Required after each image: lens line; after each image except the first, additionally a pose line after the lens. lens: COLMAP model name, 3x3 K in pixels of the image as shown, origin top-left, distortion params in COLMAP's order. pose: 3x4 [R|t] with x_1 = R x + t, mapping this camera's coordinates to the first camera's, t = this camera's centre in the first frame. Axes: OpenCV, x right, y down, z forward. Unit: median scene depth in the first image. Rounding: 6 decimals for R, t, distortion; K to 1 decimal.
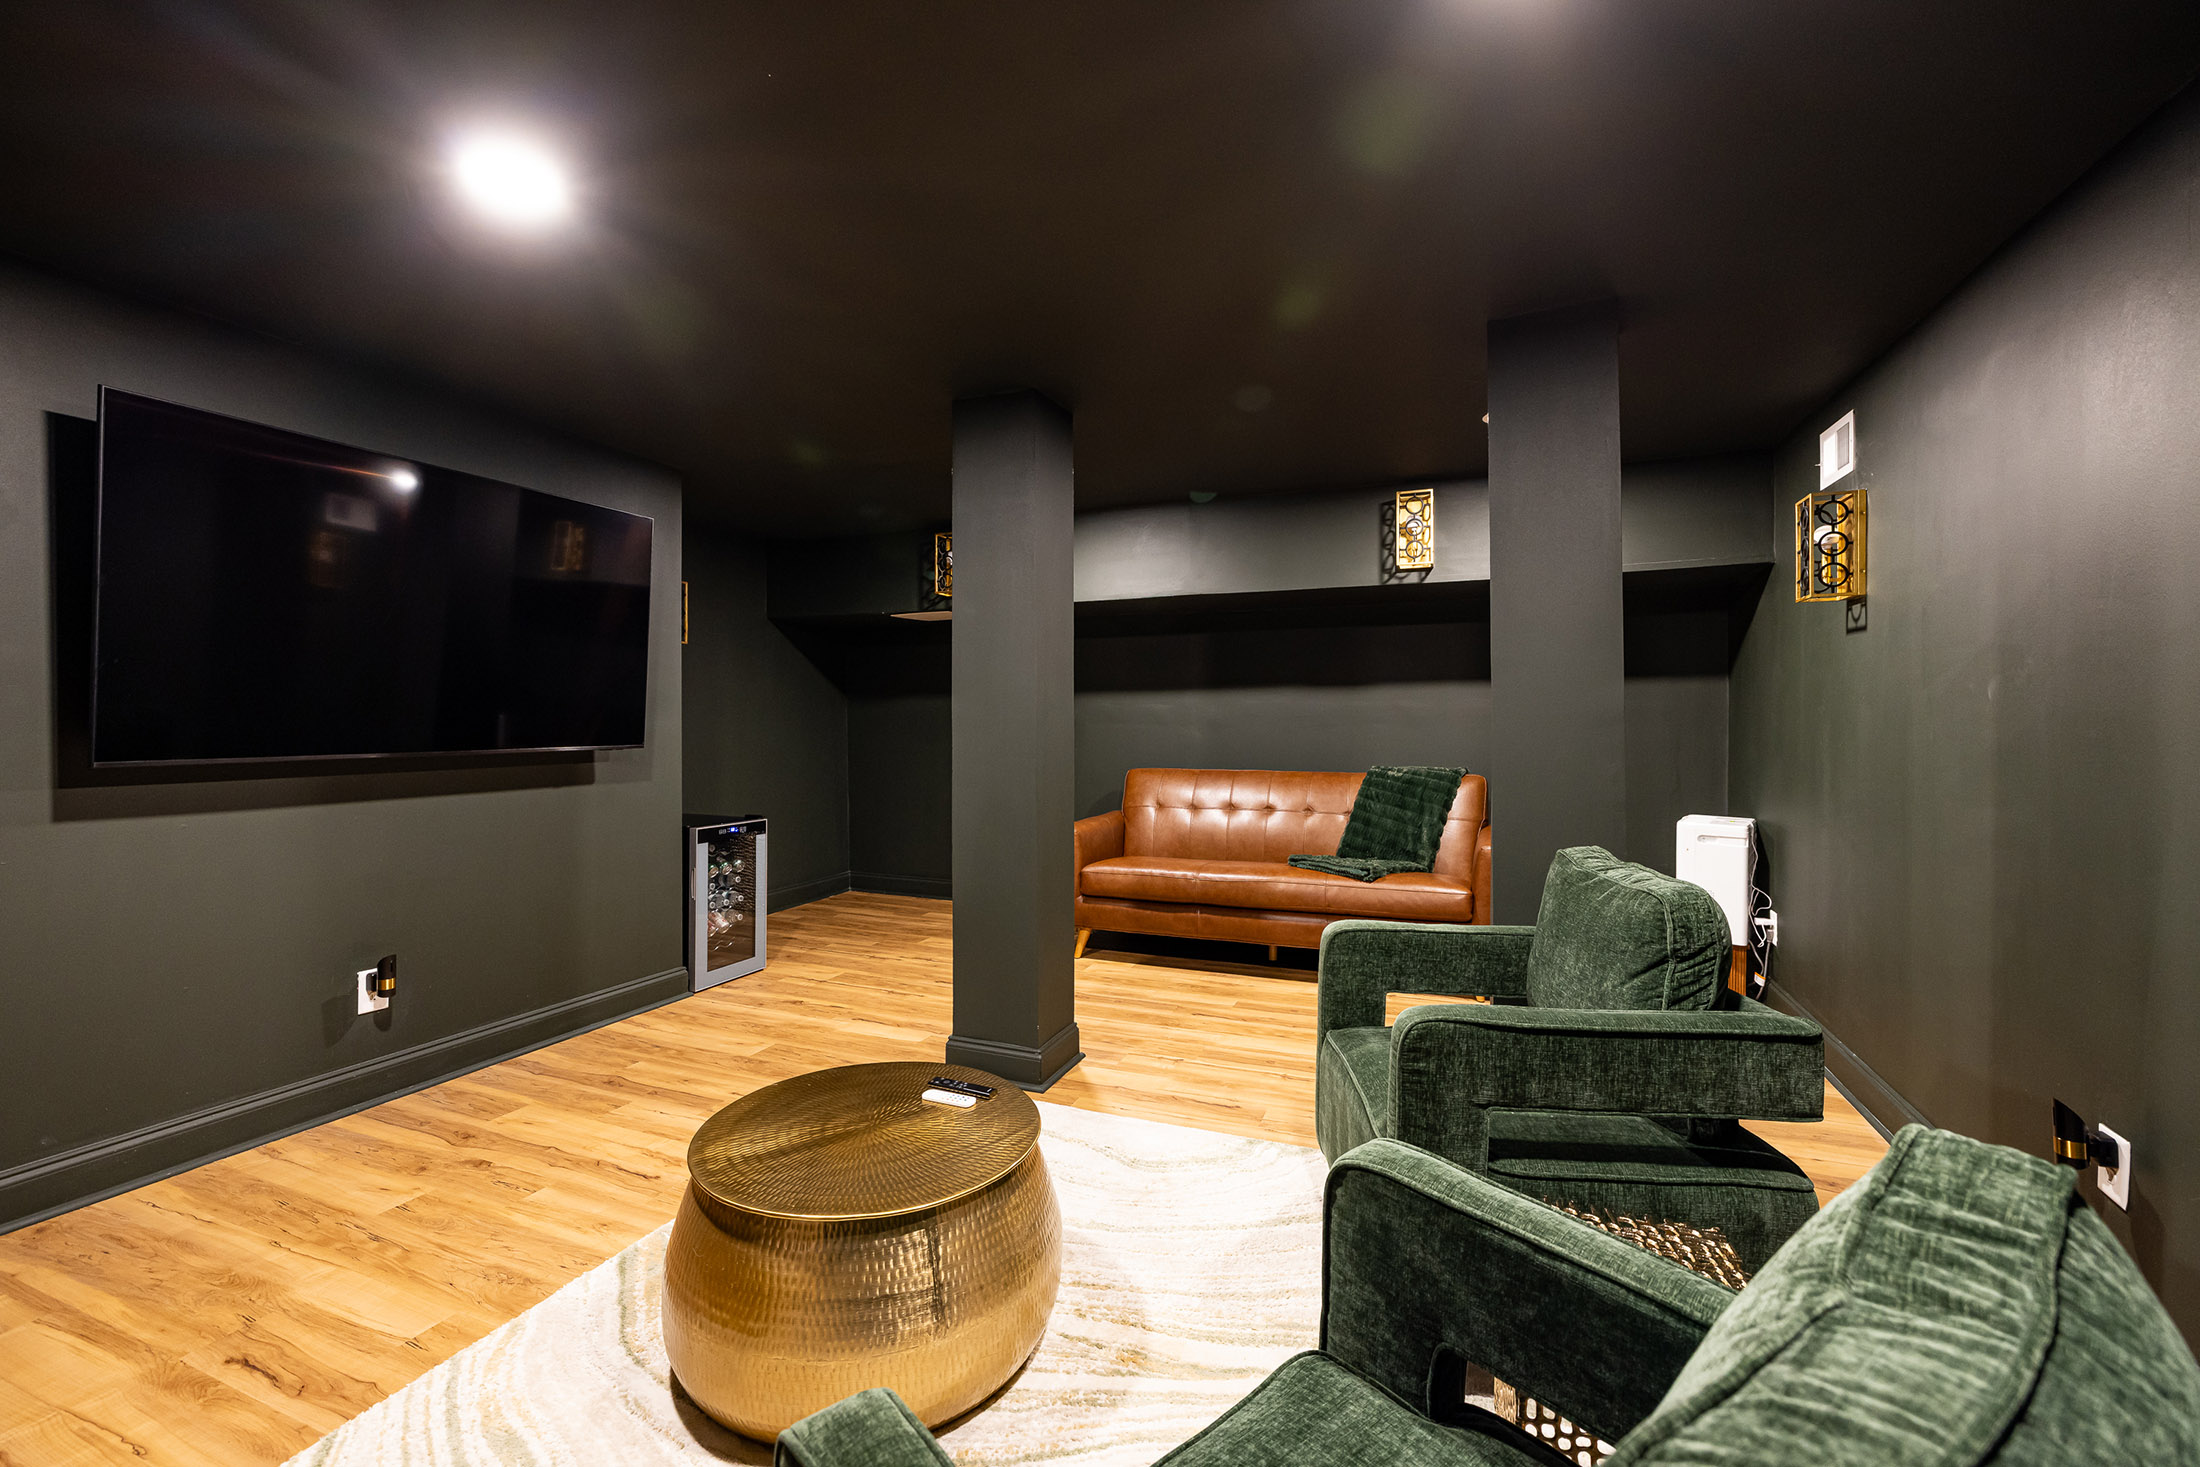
lens RADIAL K [[929.4, 0, 1089.0], [0, 929.4, 720.1], [0, 0, 1]] dist [0.001925, 0.000570]
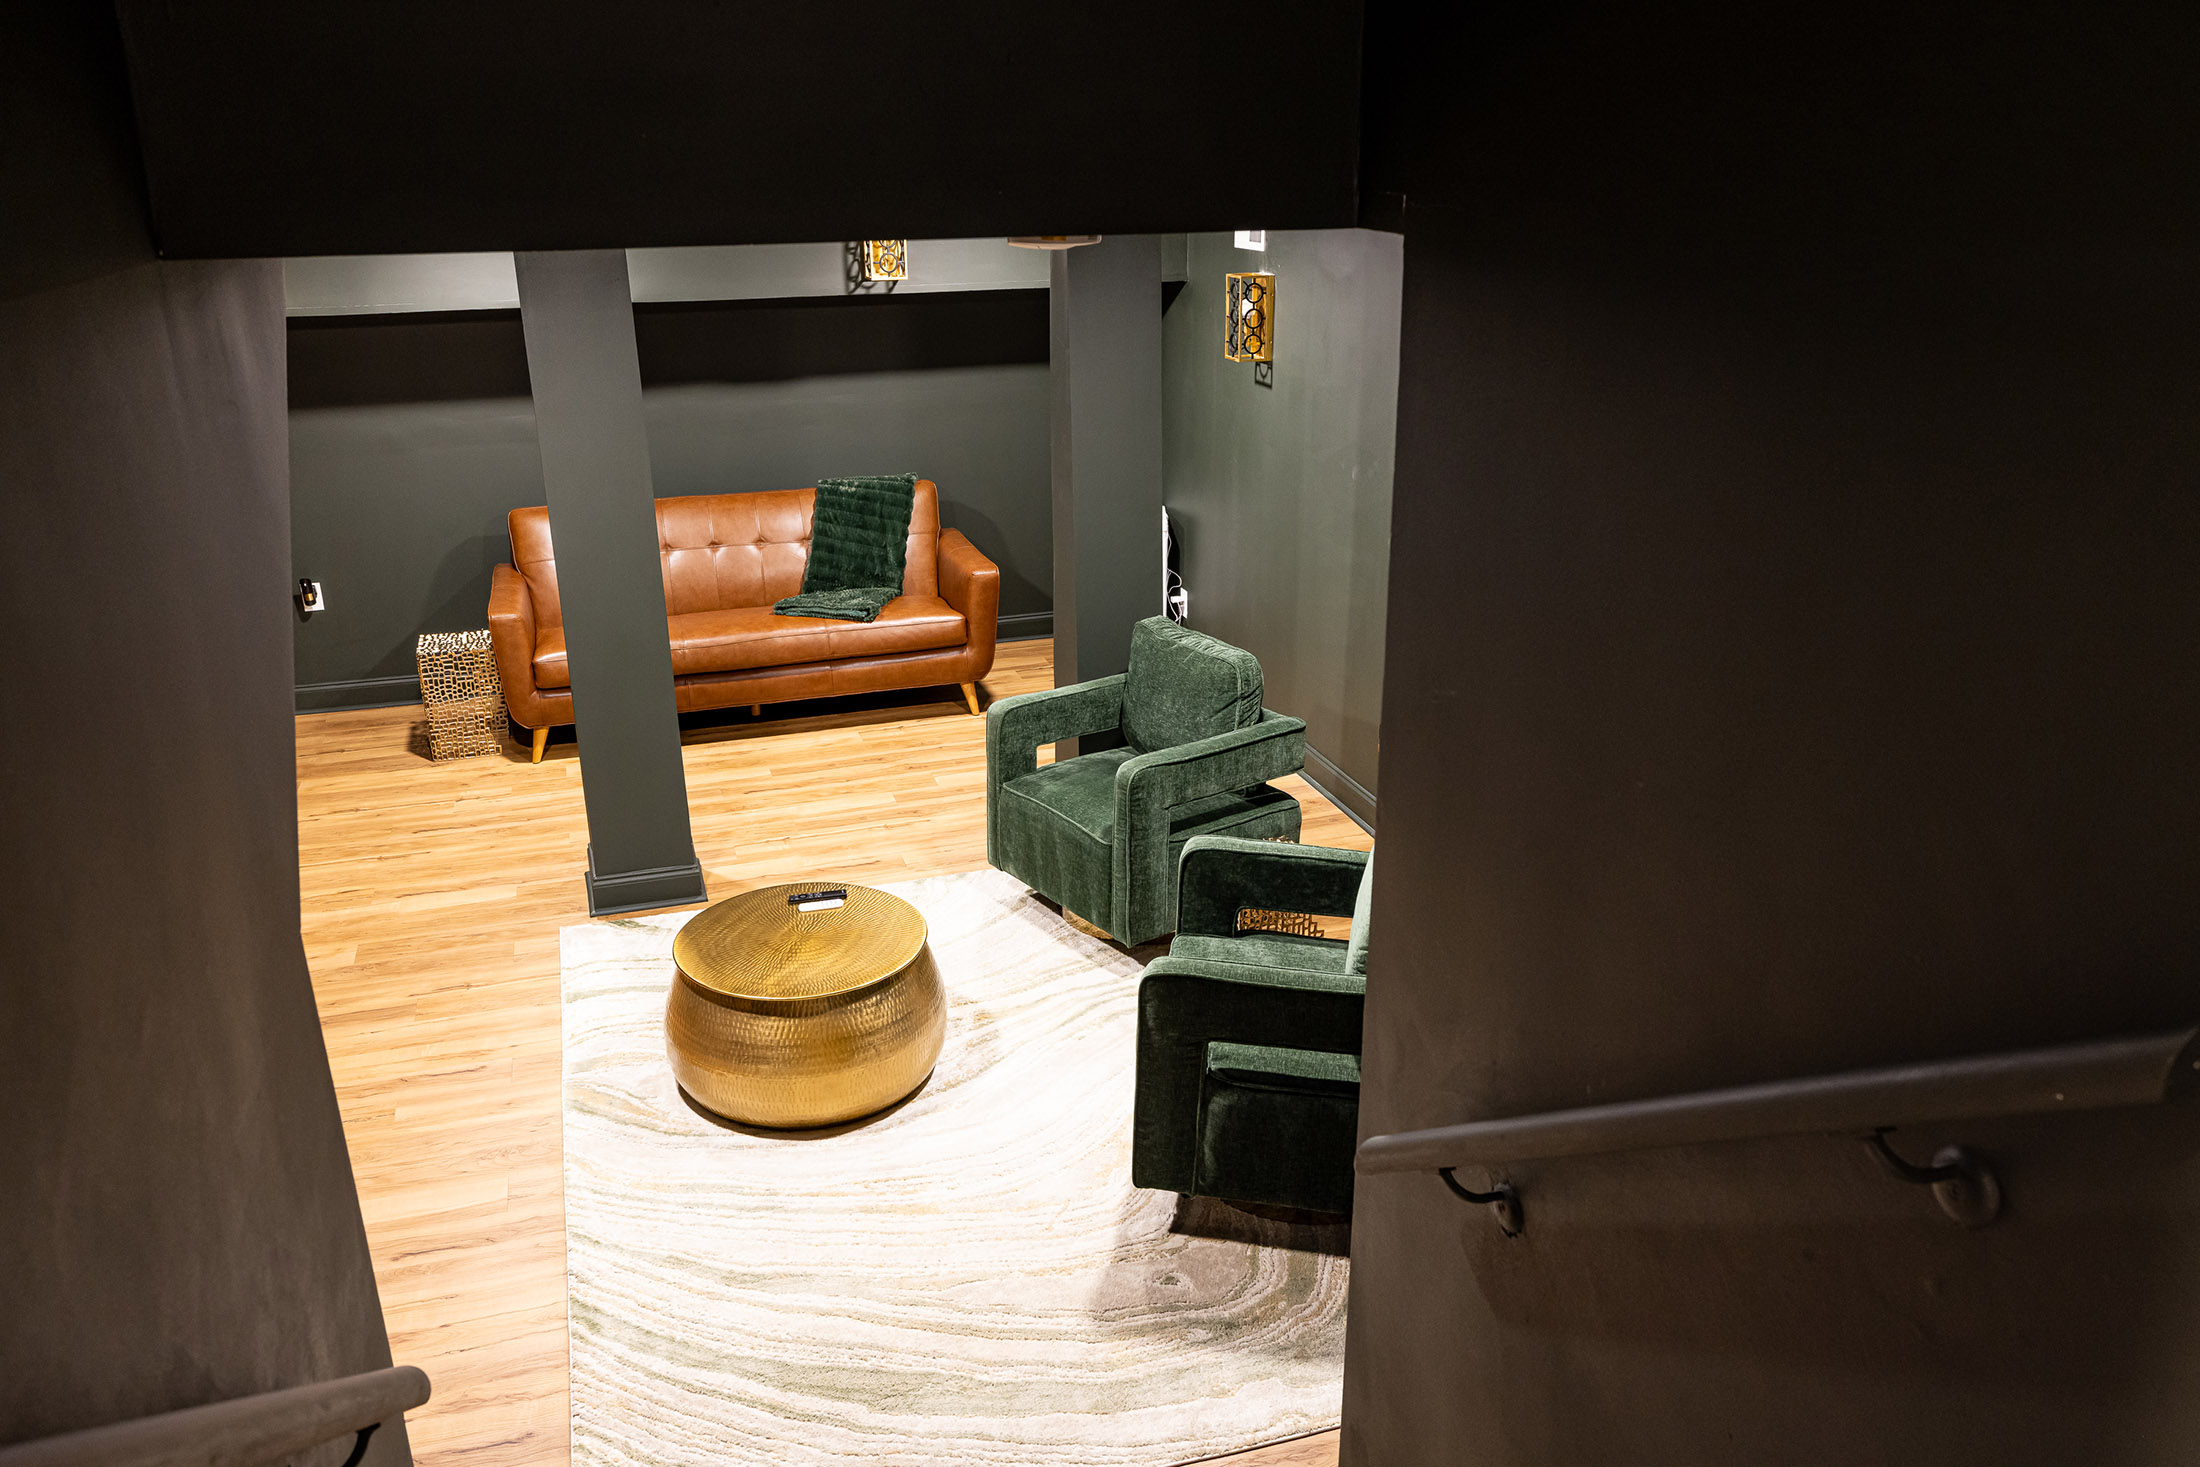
lens RADIAL K [[1627.7, 0, 1089.3], [0, 1627.7, 740.8], [0, 0, 1]] dist [-0.002767, -0.000410]
pose [[0.762697, -0.227728, 0.605337, -0.651739], [0.010672, 0.940263, 0.340281, -0.319723], [-0.646667, -0.253072, 0.719567, -0.455087]]
